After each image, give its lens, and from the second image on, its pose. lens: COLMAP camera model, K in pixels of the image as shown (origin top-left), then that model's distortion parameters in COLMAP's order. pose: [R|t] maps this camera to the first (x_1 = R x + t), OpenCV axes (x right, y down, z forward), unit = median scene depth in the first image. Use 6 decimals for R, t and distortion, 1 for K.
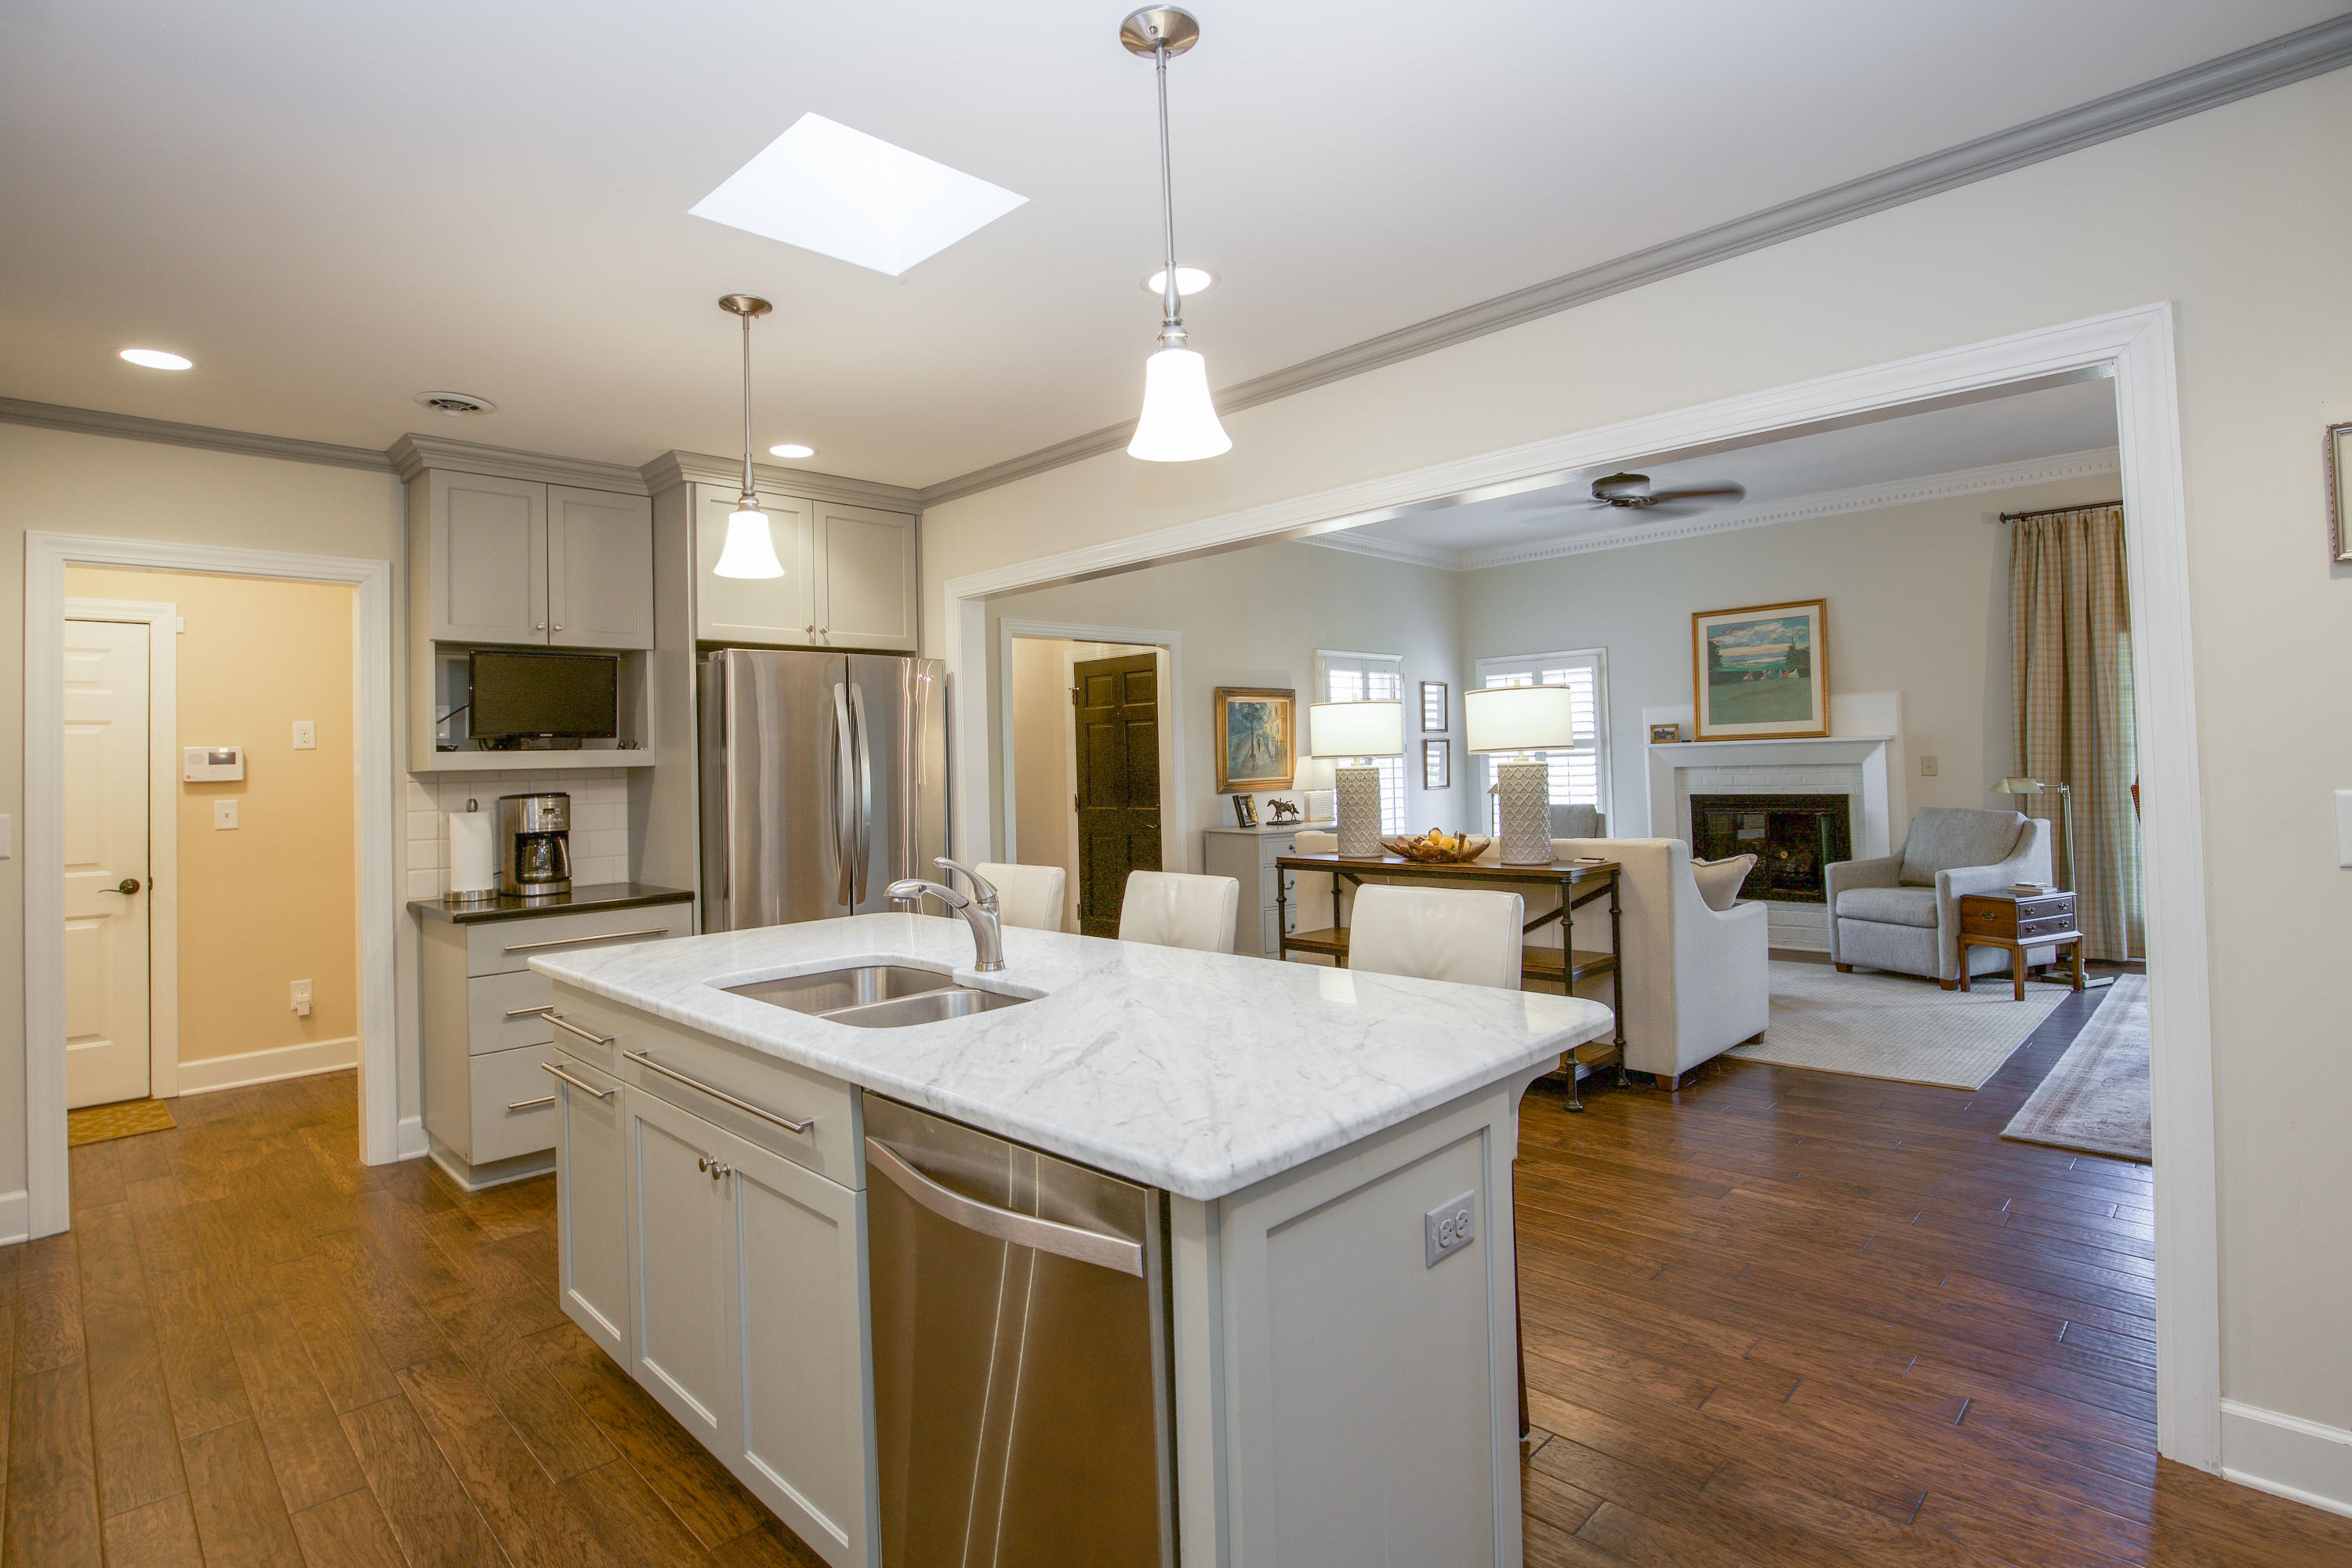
lens RADIAL K [[1134.9, 0, 1157.1], [0, 1134.9, 723.6], [0, 0, 1]] dist [-0.024887, 0.002122]
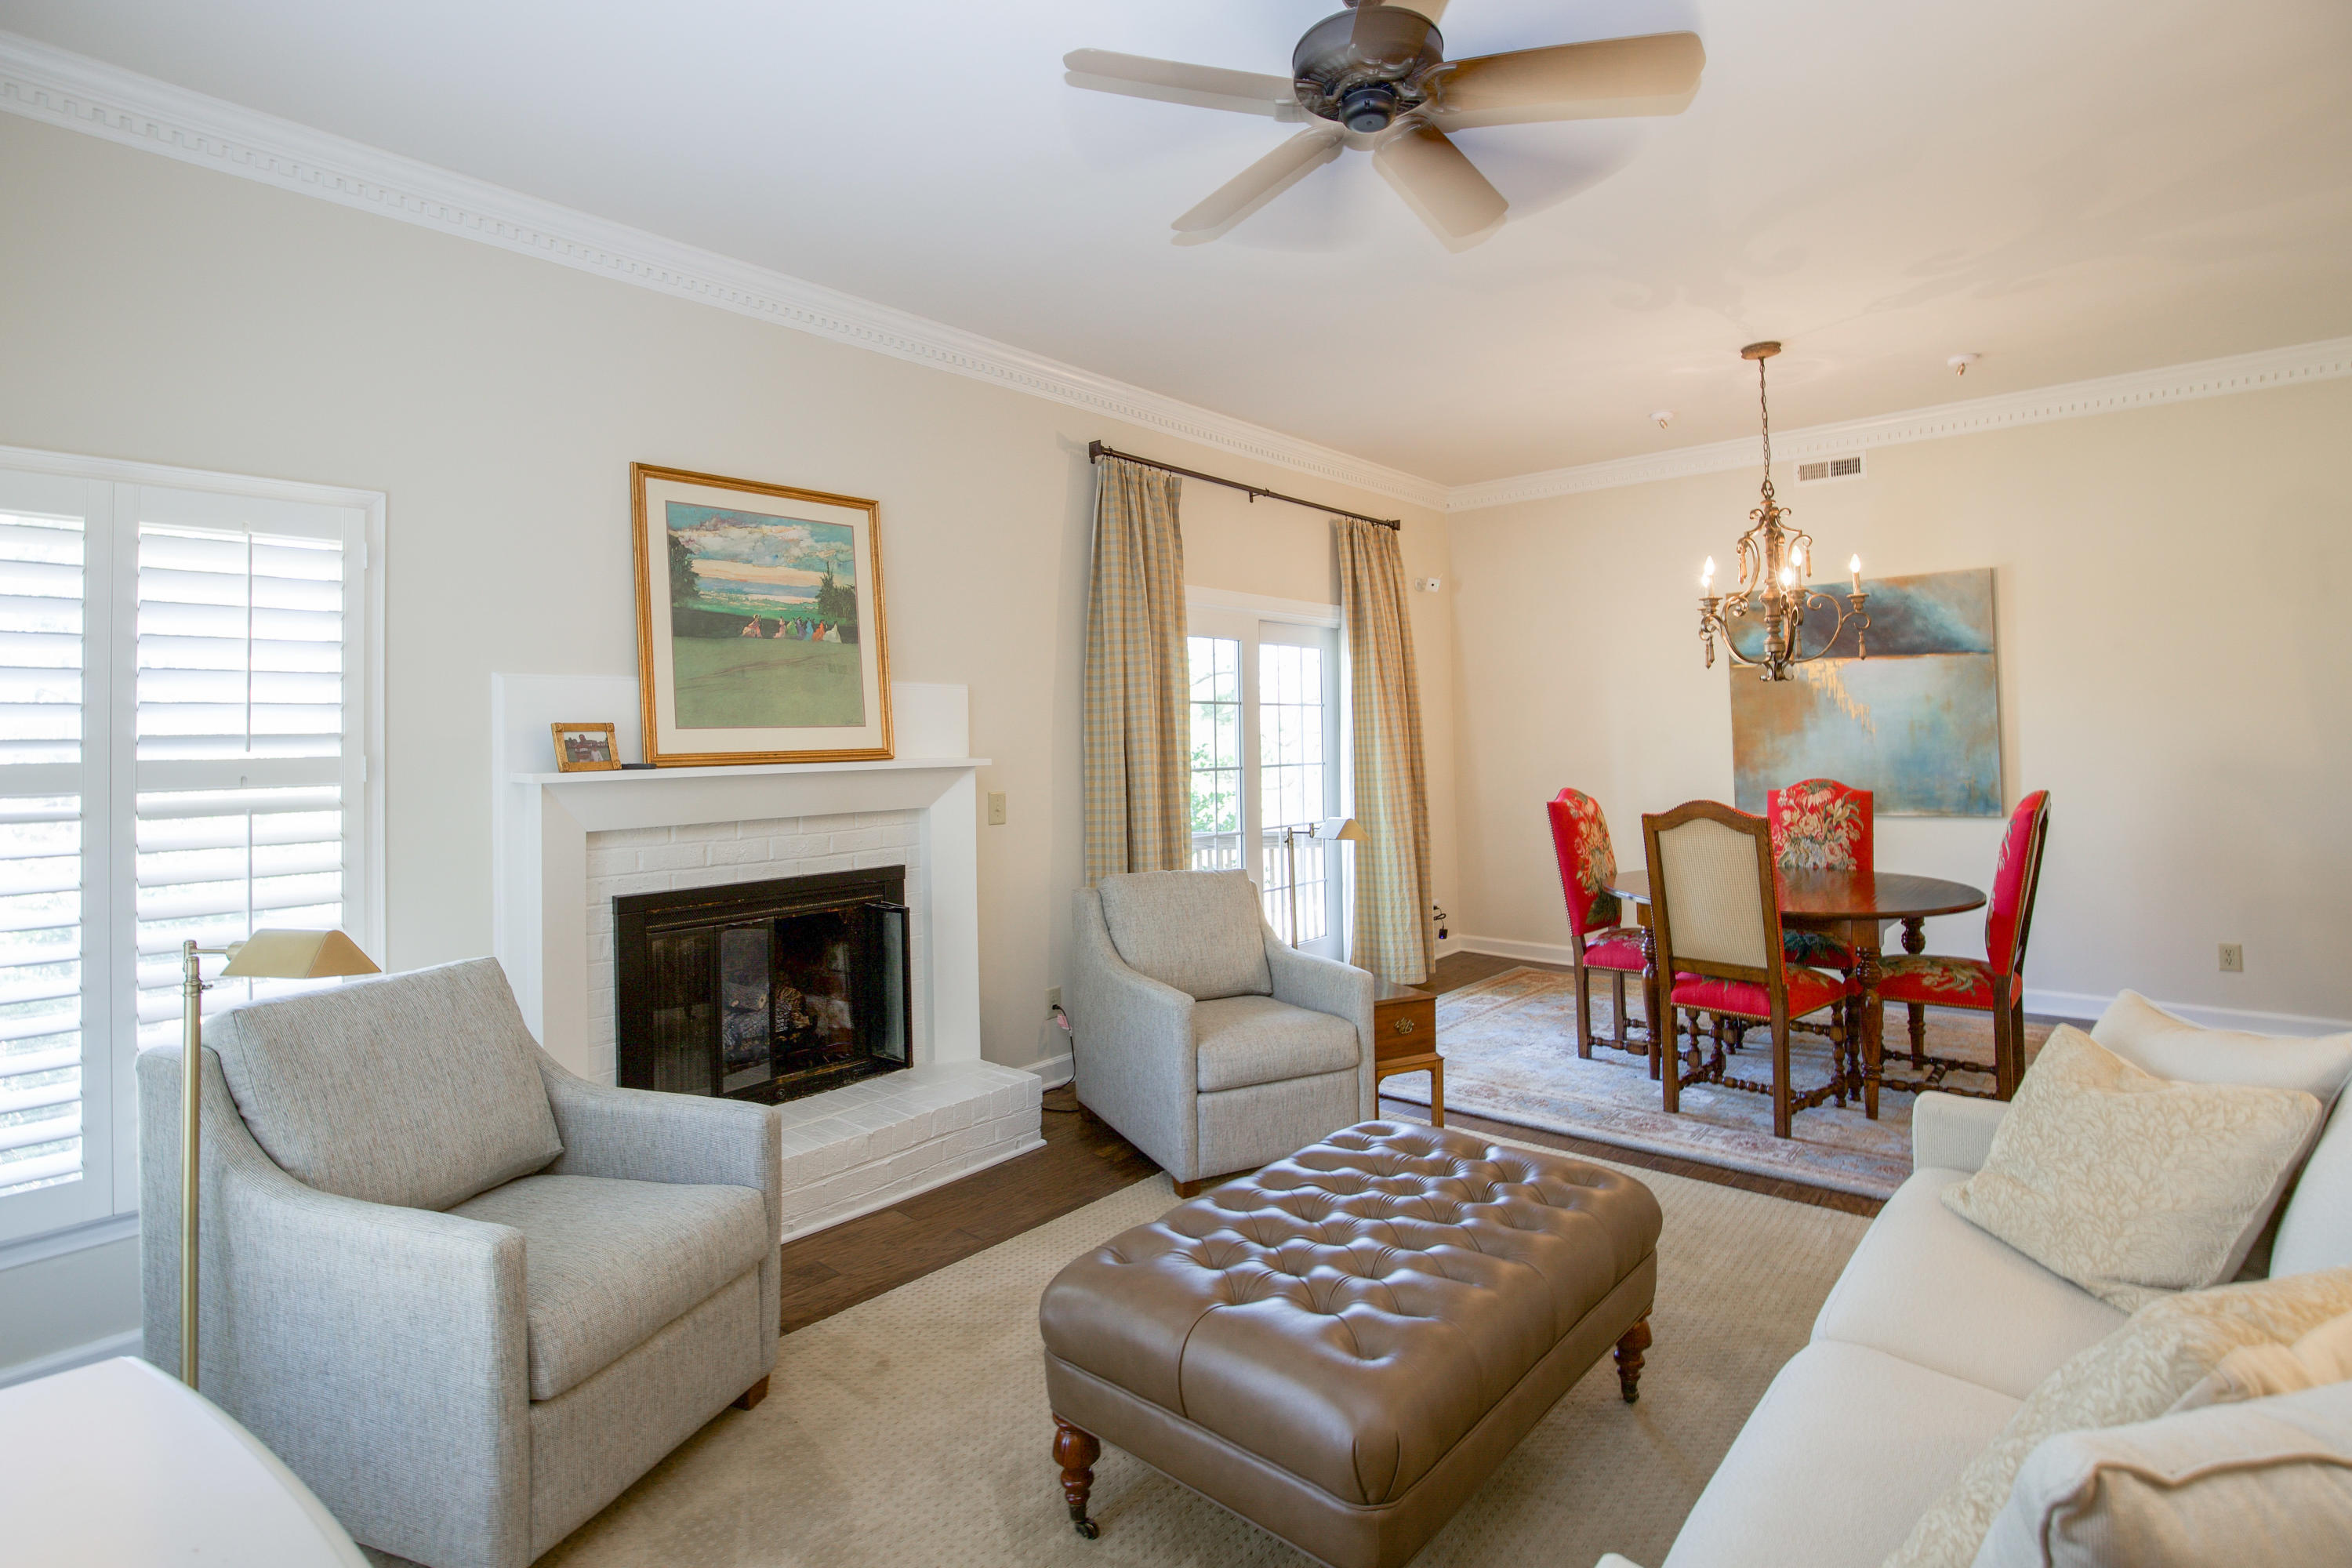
lens RADIAL K [[1134.9, 0, 1166.6], [0, 1134.9, 717.3], [0, 0, 1]] dist [-0.024887, 0.002122]
pose [[-0.075060, 0.050054, 0.995922, 0.051093], [-0.012904, 0.998607, -0.051162, 0.018470], [-0.997096, -0.016691, -0.074309, 0.941425]]
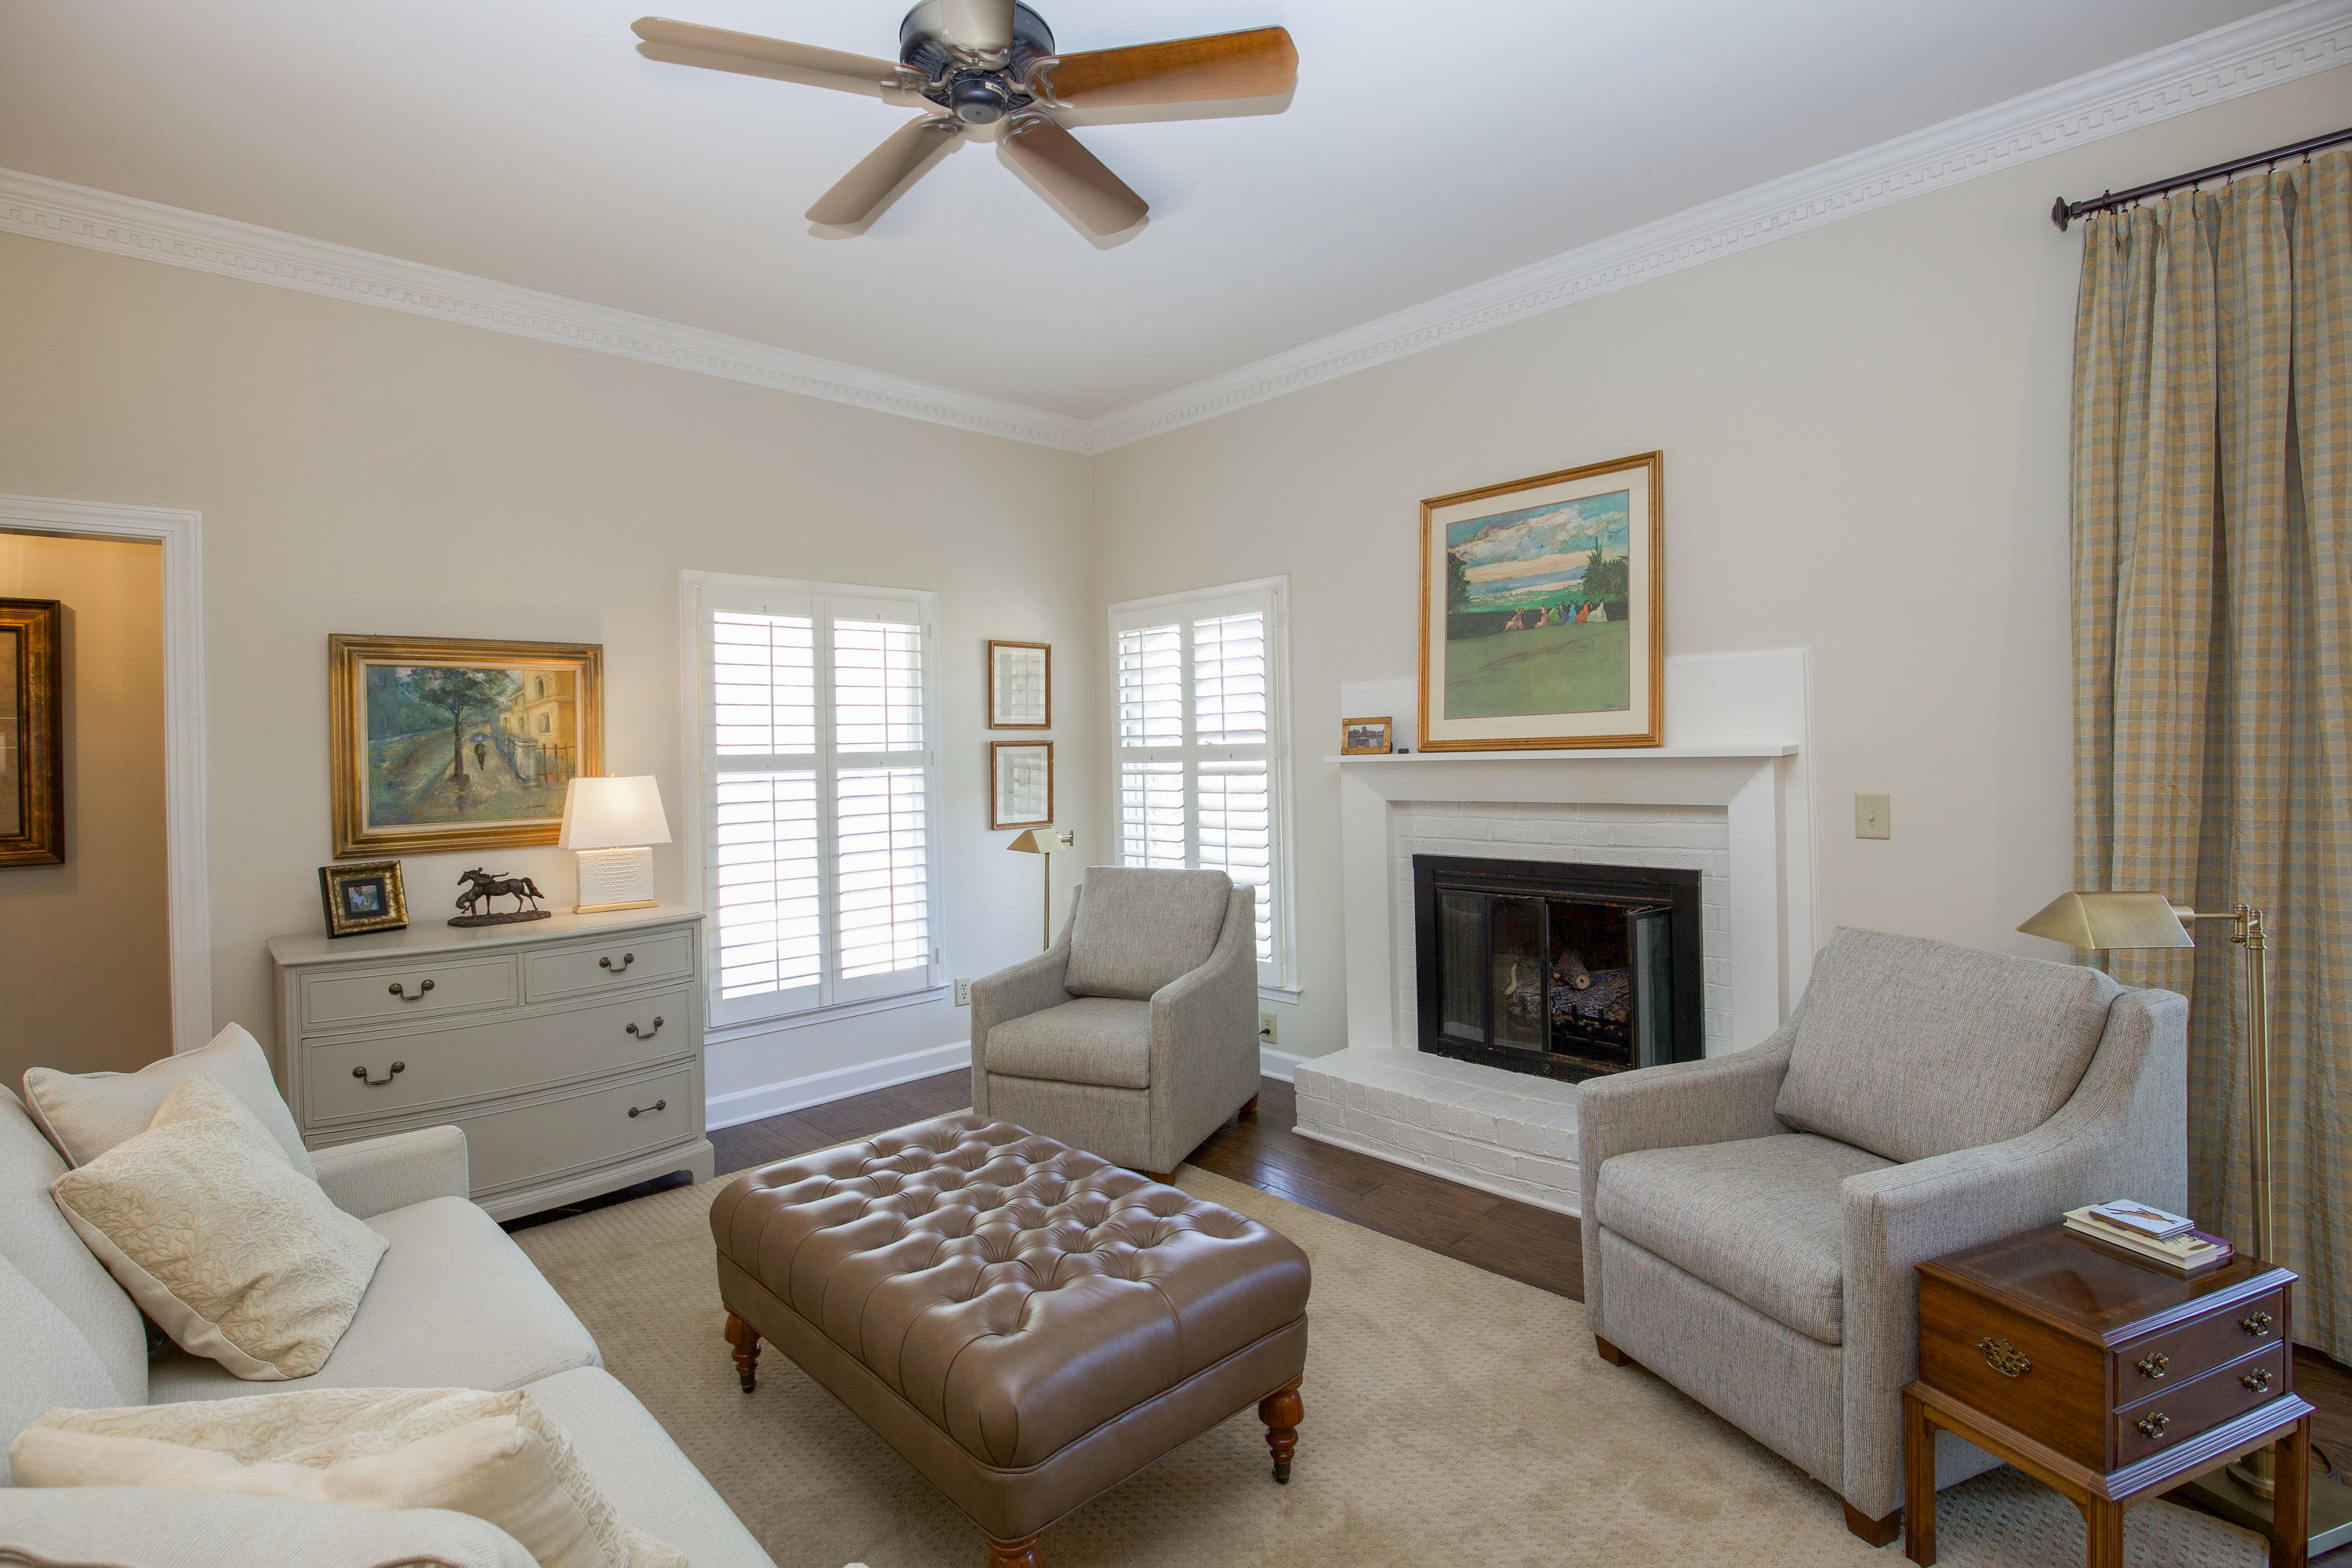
lens RADIAL K [[1134.9, 0, 1124.8], [0, 1134.9, 738.5], [0, 0, 1]] dist [-0.024887, 0.002122]
pose [[0.999535, 0.005507, -0.030000, 0.402938], [-0.004796, 0.999707, 0.023746, -0.001793], [0.030122, -0.023591, 0.999268, 0.545564]]
